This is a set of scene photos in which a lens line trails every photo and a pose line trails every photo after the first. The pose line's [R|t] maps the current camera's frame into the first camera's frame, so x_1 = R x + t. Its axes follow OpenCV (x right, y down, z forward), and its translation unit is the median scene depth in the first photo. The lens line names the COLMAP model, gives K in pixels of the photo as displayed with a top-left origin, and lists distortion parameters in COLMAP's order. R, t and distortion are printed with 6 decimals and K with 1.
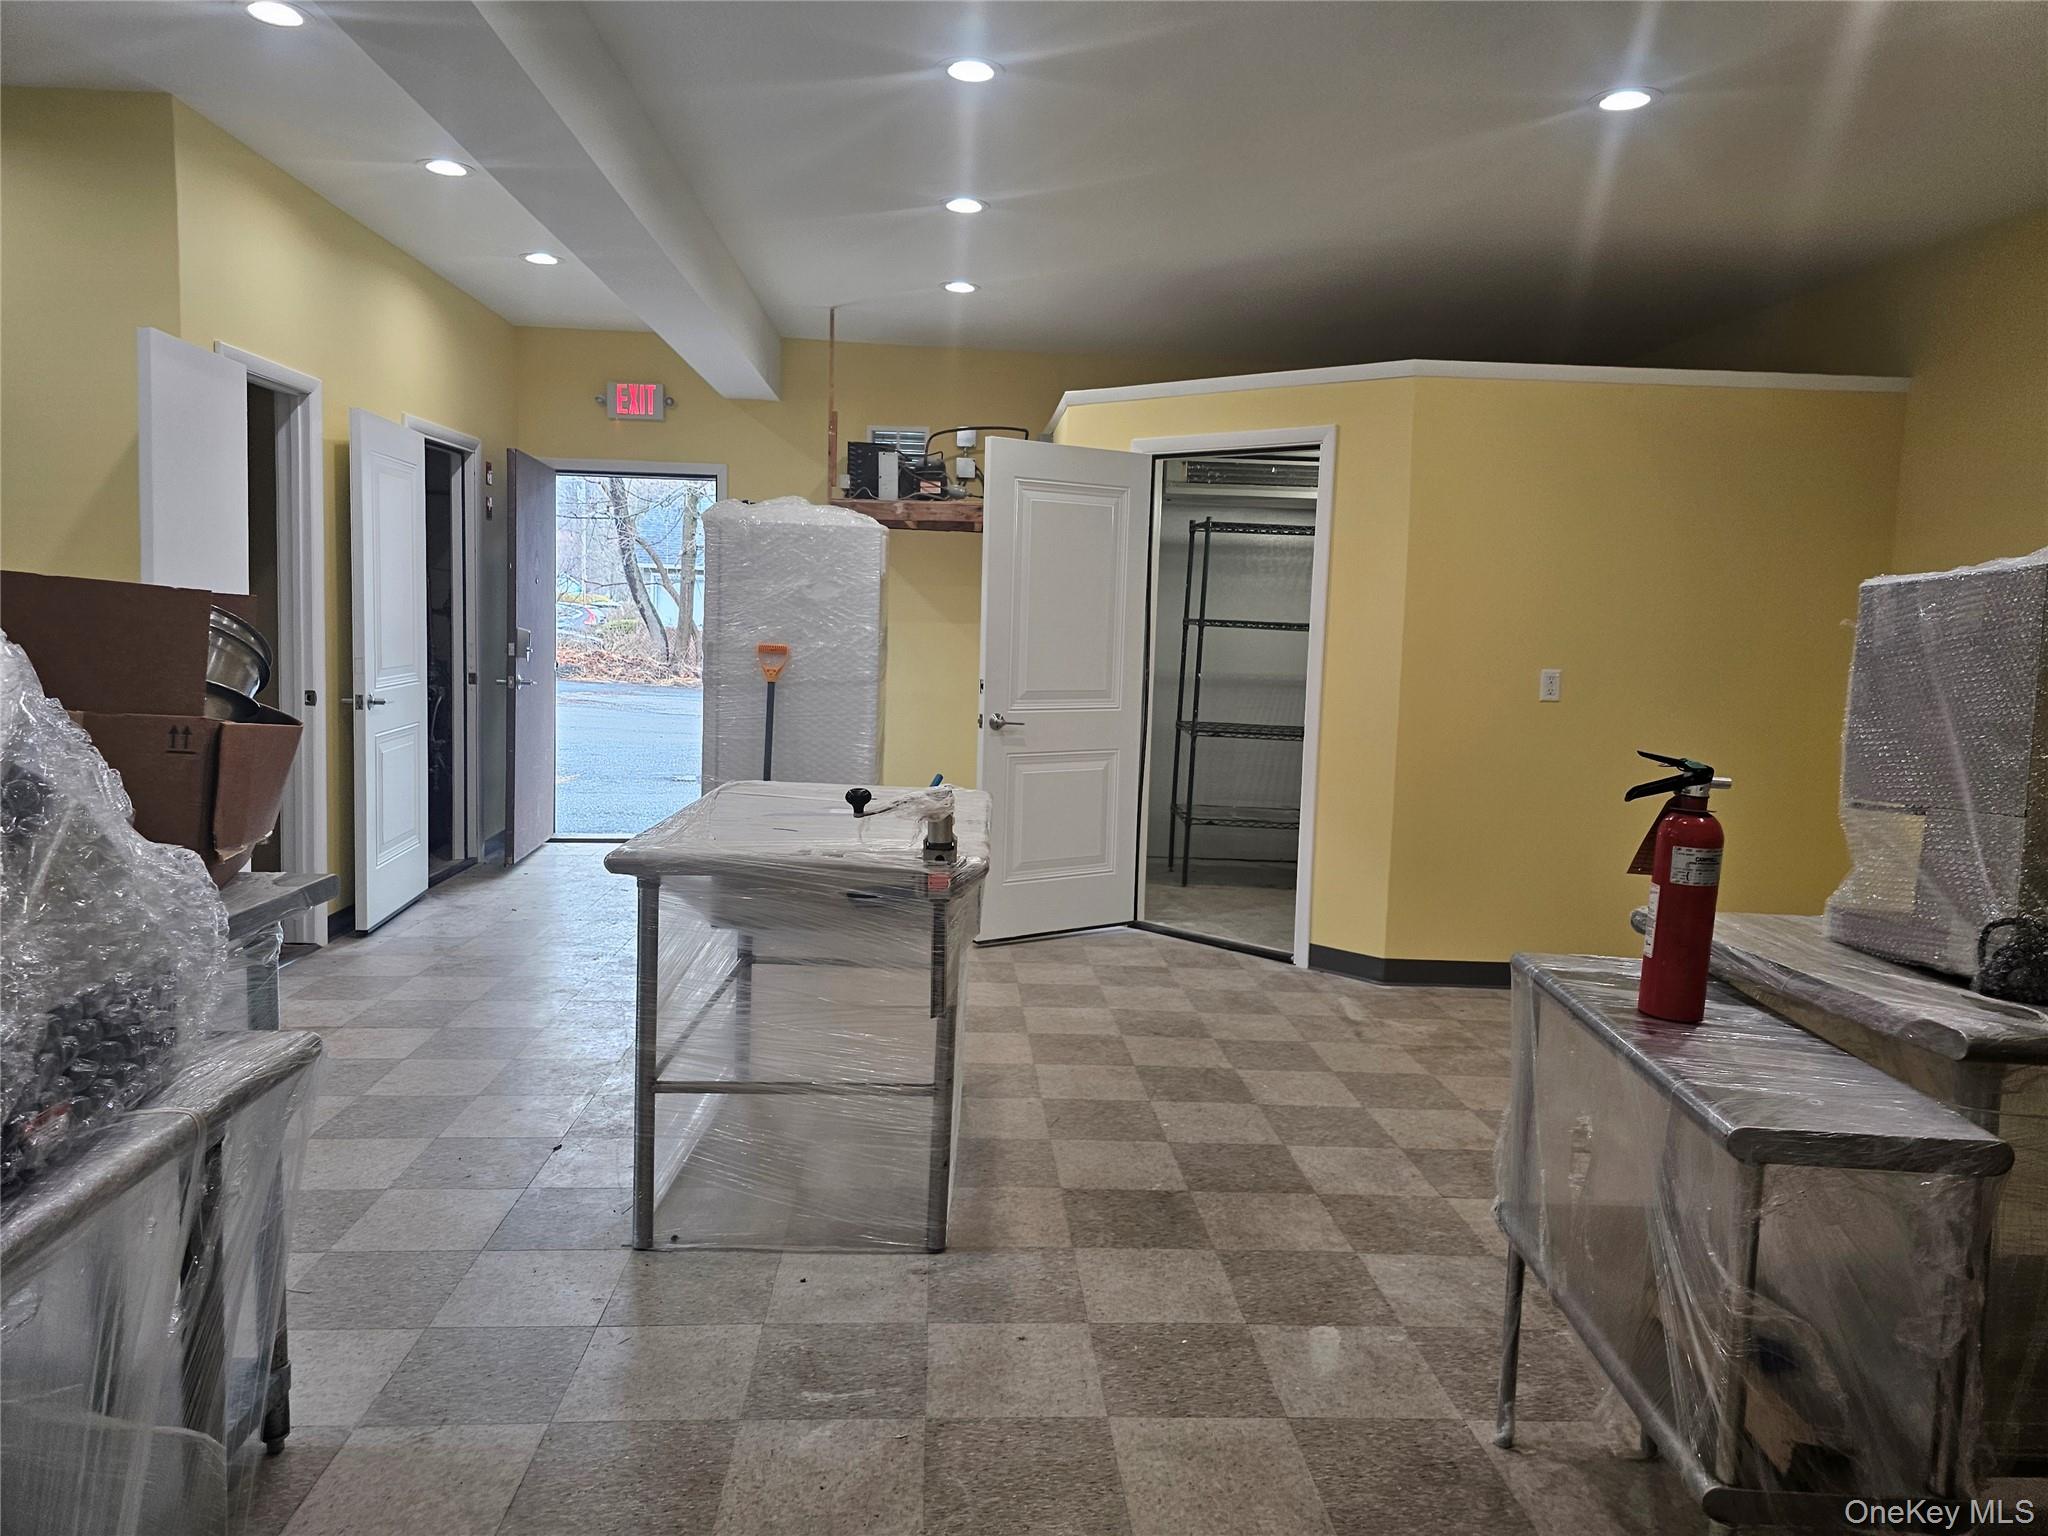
lens RADIAL K [[1376.3, 0, 1026.8], [0, 1376.3, 728.4], [0, 0, 1]] dist [0.072312, -0.066997]
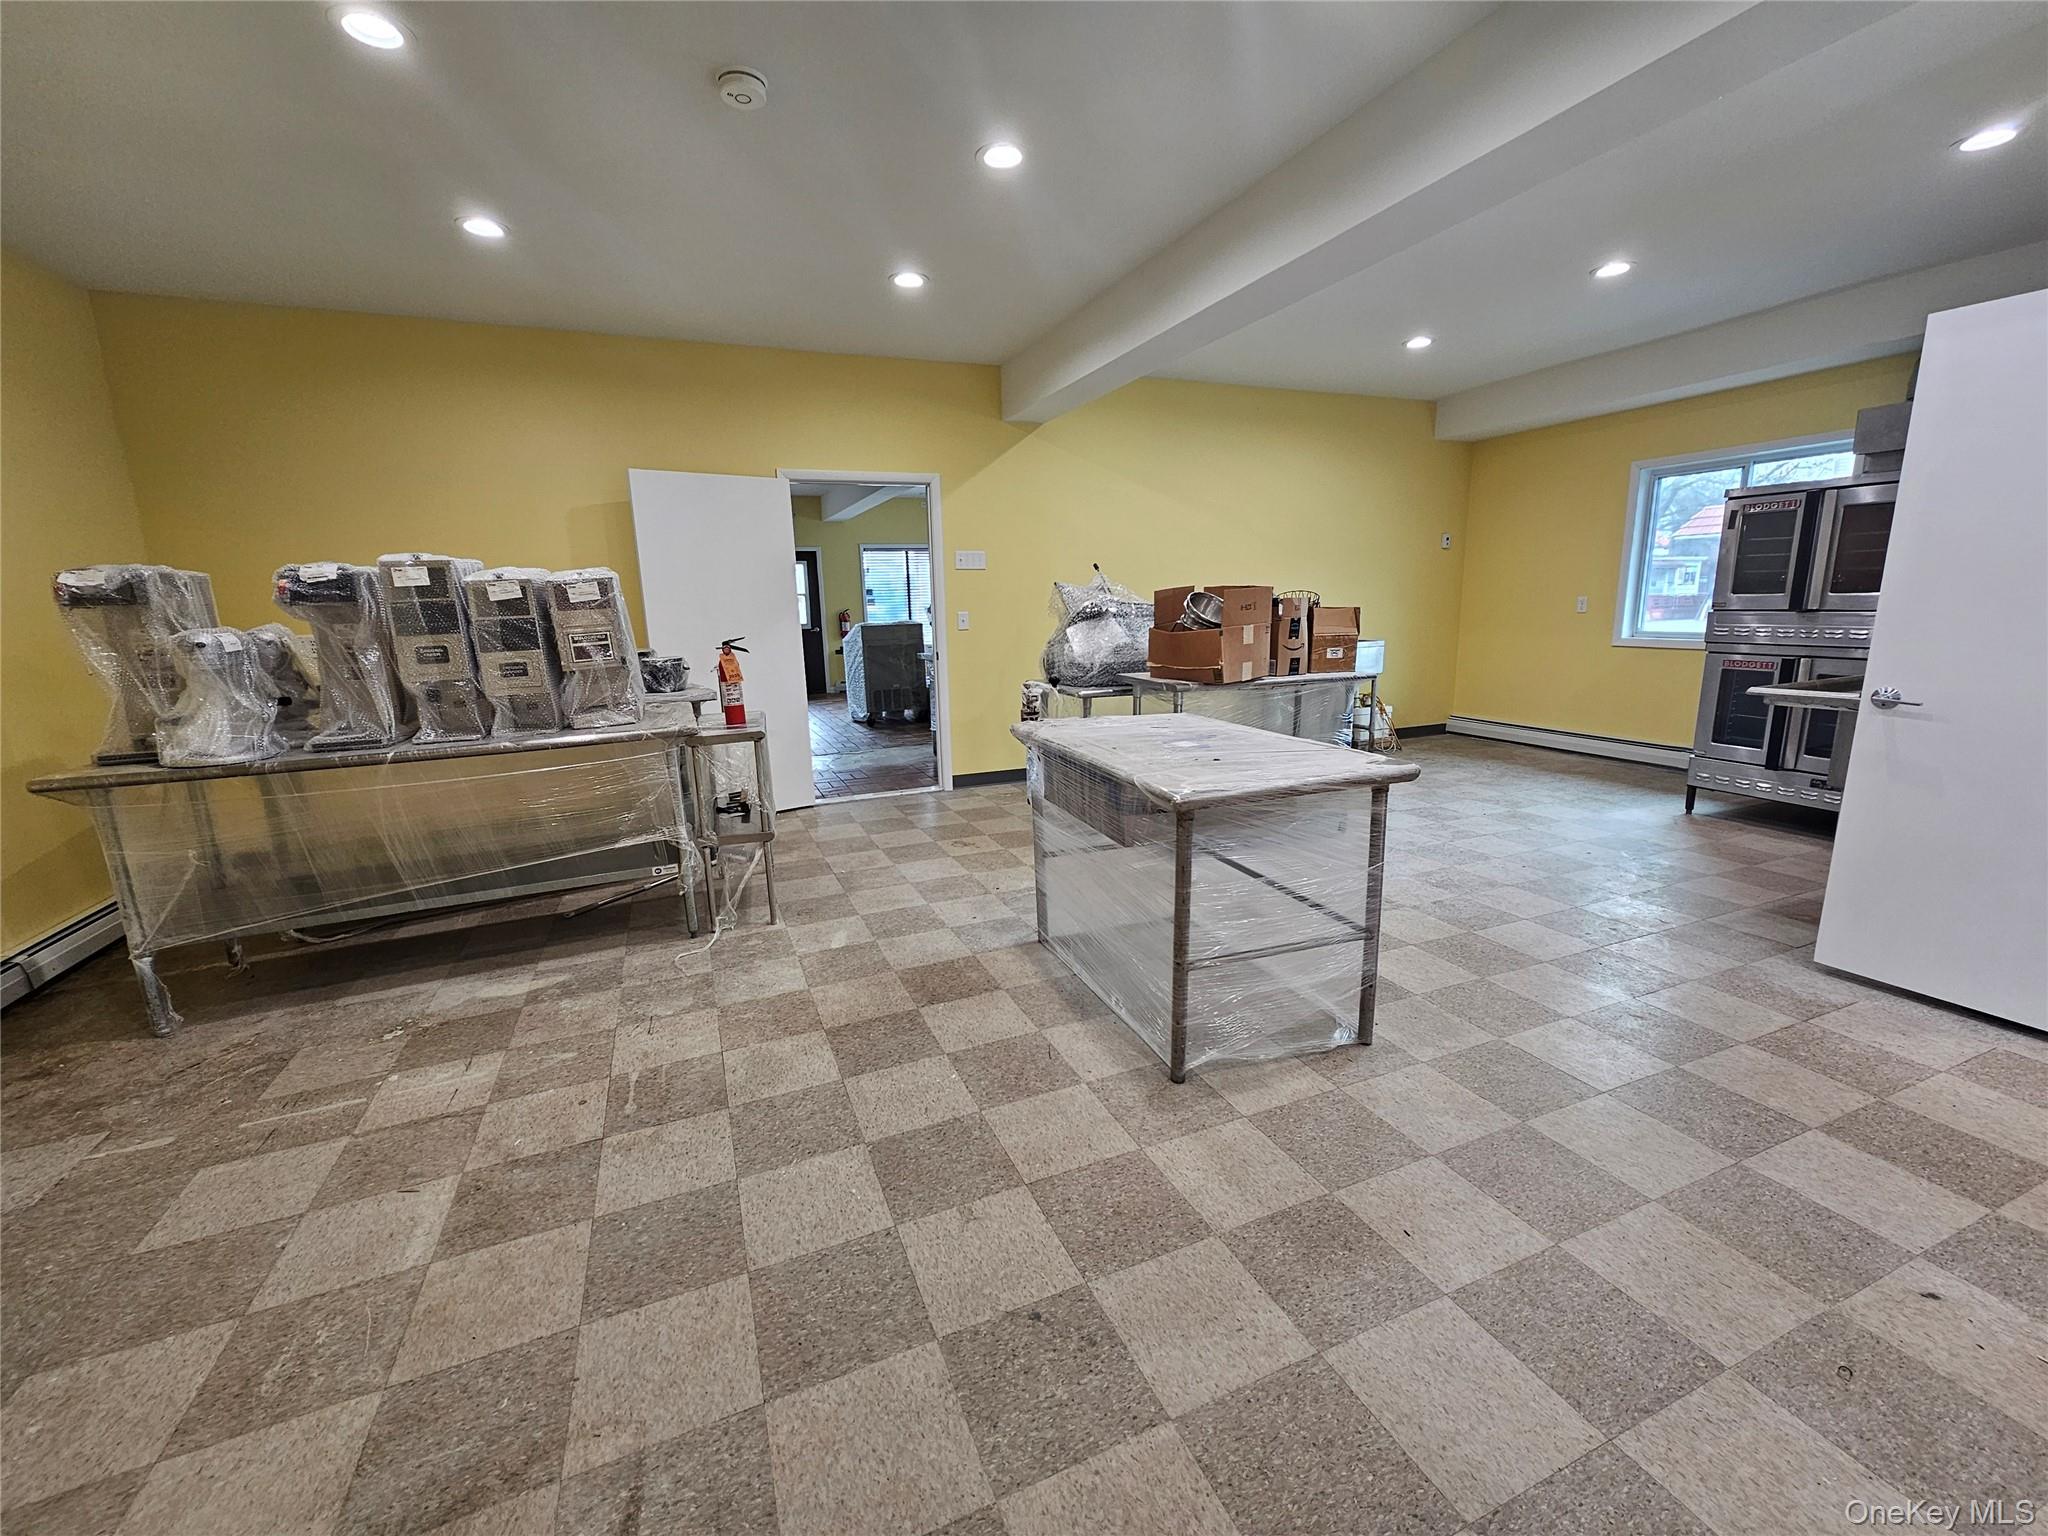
lens RADIAL K [[820.2, 0, 1020.6], [0, 820.2, 778.8], [0, 0, 1]] dist [-0.000926, 0.000225]
pose [[-0.944875, 0.060798, -0.321736, 0.169942], [-0.032140, 0.960643, 0.275920, -0.074702], [0.325849, 0.271051, -0.905734, 1.080177]]
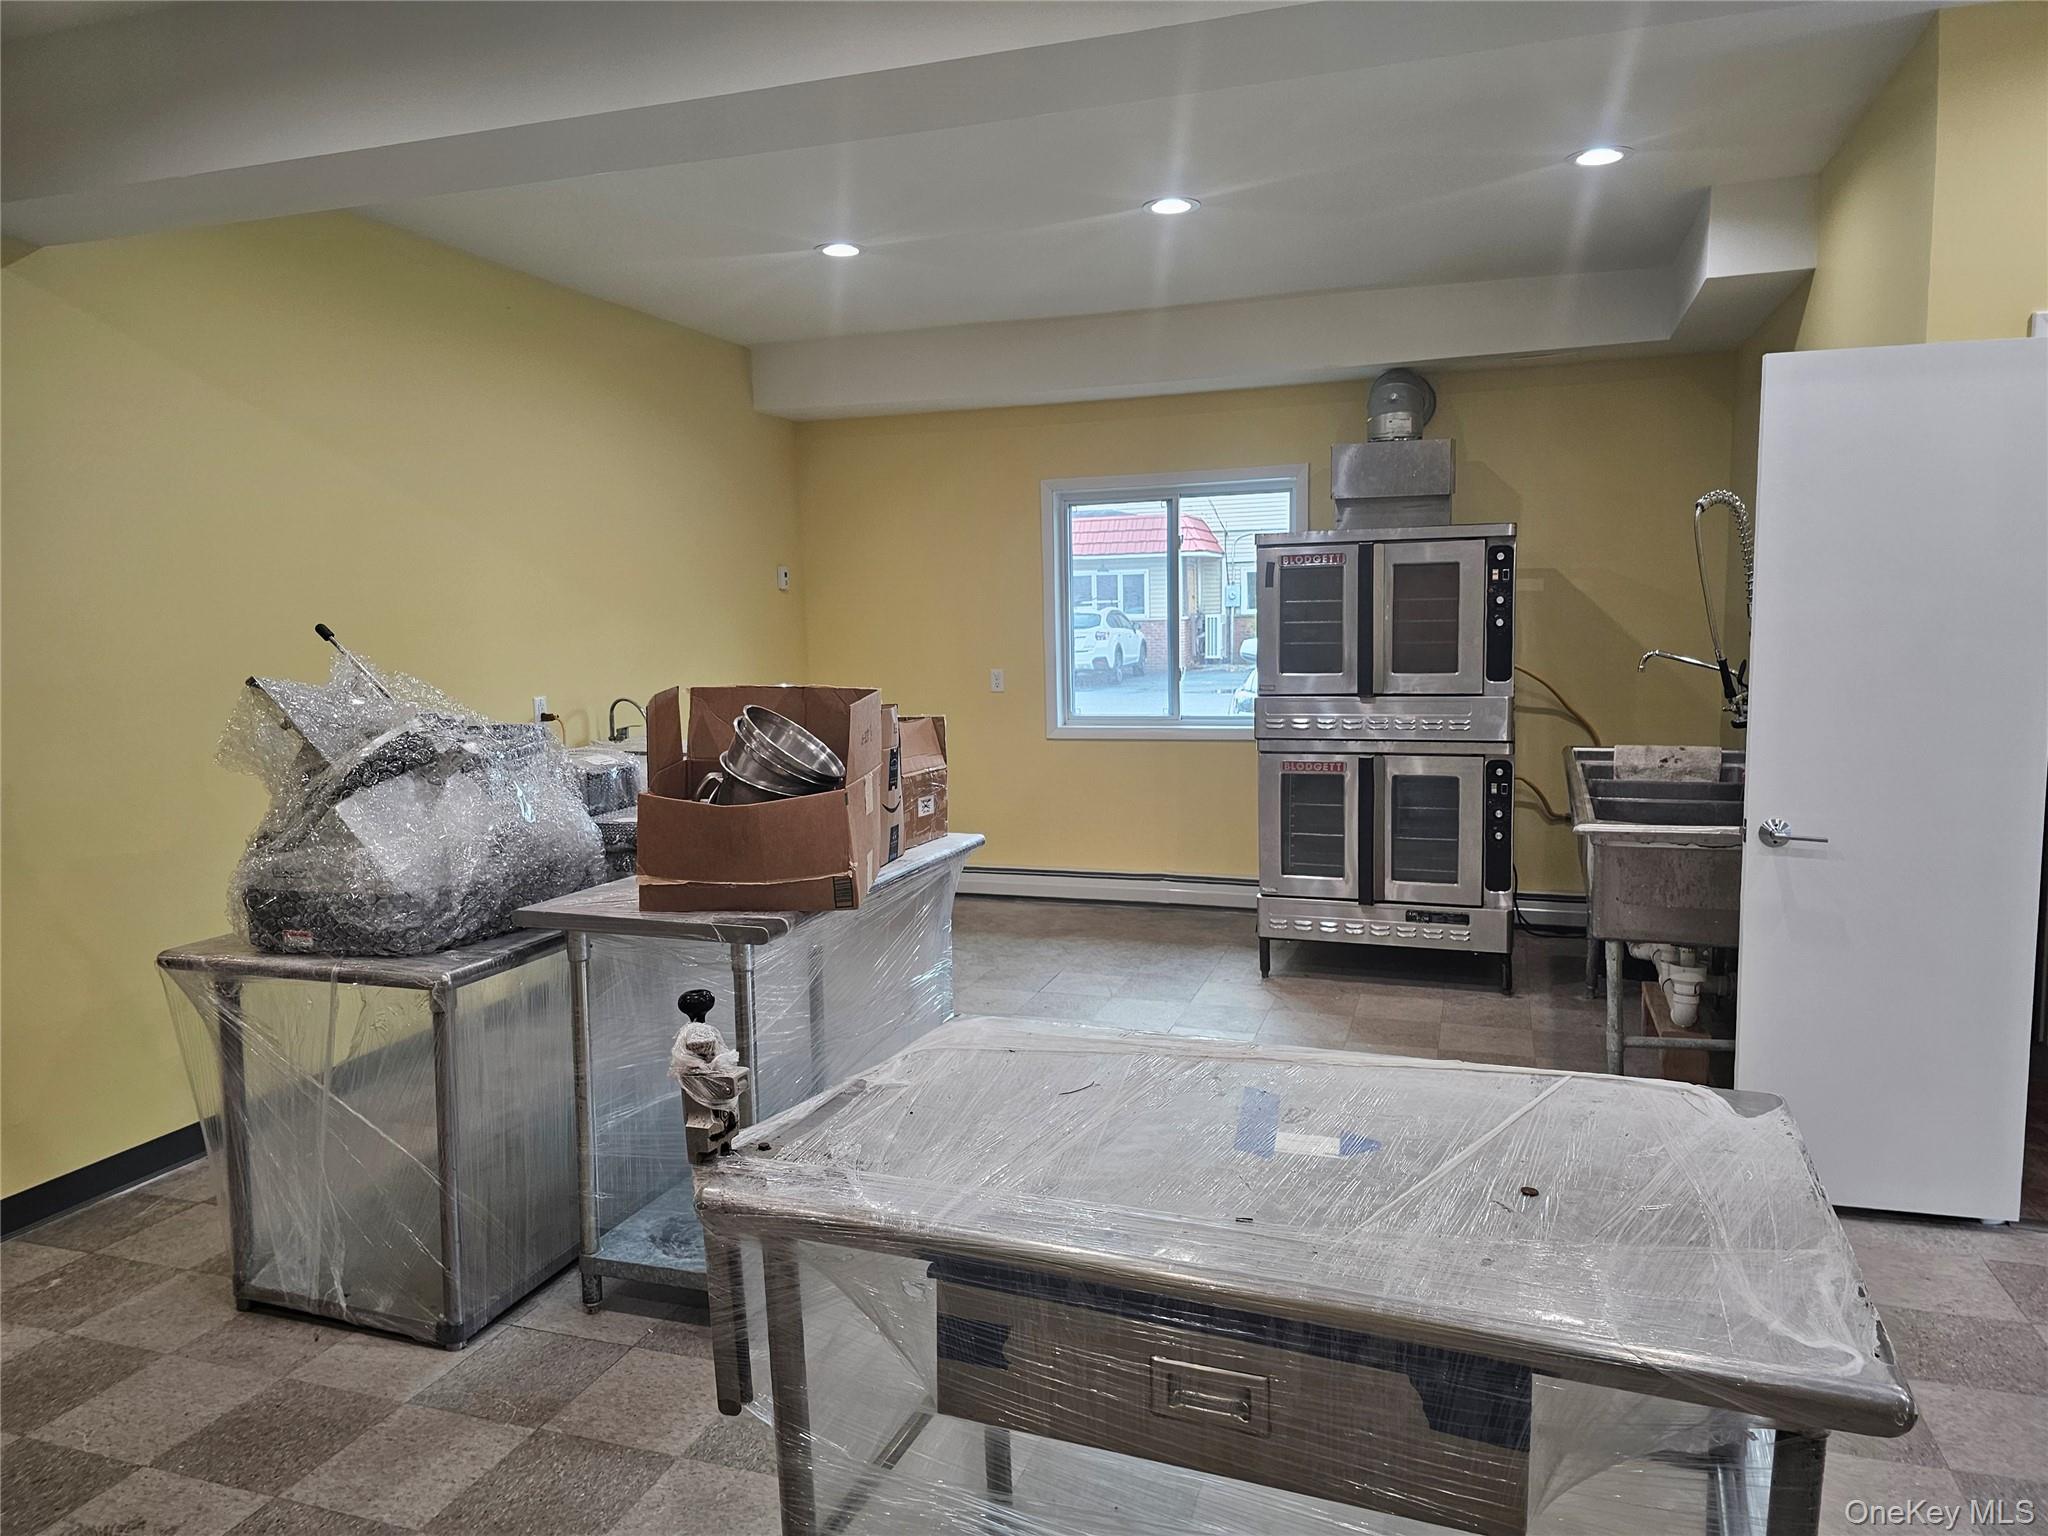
lens RADIAL K [[1376.5, 0, 1068.8], [0, 1376.5, 765.7], [0, 0, 1]] dist [0.059361, -0.069334]
pose [[-0.389101, 0.073926, -0.918224, 0.225531], [-0.062009, 0.992412, 0.106175, -0.080122], [0.919106, 0.098251, -0.381564, 0.721118]]
